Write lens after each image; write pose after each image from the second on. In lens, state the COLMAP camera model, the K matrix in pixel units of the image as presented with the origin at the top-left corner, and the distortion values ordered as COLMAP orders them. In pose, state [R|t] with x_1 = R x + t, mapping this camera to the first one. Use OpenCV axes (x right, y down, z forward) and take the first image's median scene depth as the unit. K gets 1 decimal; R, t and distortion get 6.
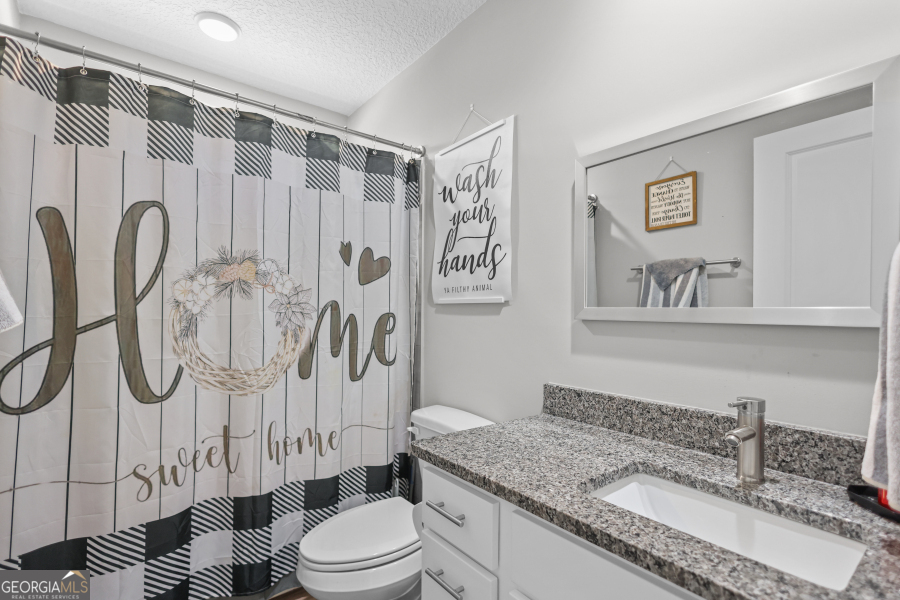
lens RADIAL K [[418.0, 0, 449.5], [0, 418.0, 303.7], [0, 0, 1]] dist [0.005076, -0.000780]
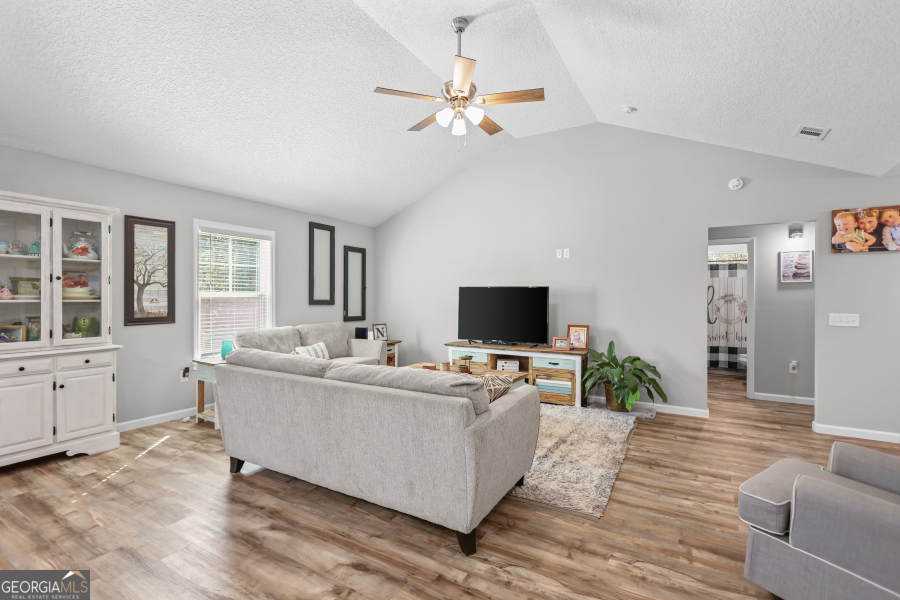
lens RADIAL K [[418.0, 0, 445.4], [0, 418.0, 301.2], [0, 0, 1]] dist [0.005076, -0.000780]
pose [[0.358815, 0.002516, -0.933405, 2.692908], [0.006834, 0.999962, 0.005323, -0.088482], [0.933384, -0.008289, 0.358784, -3.589285]]
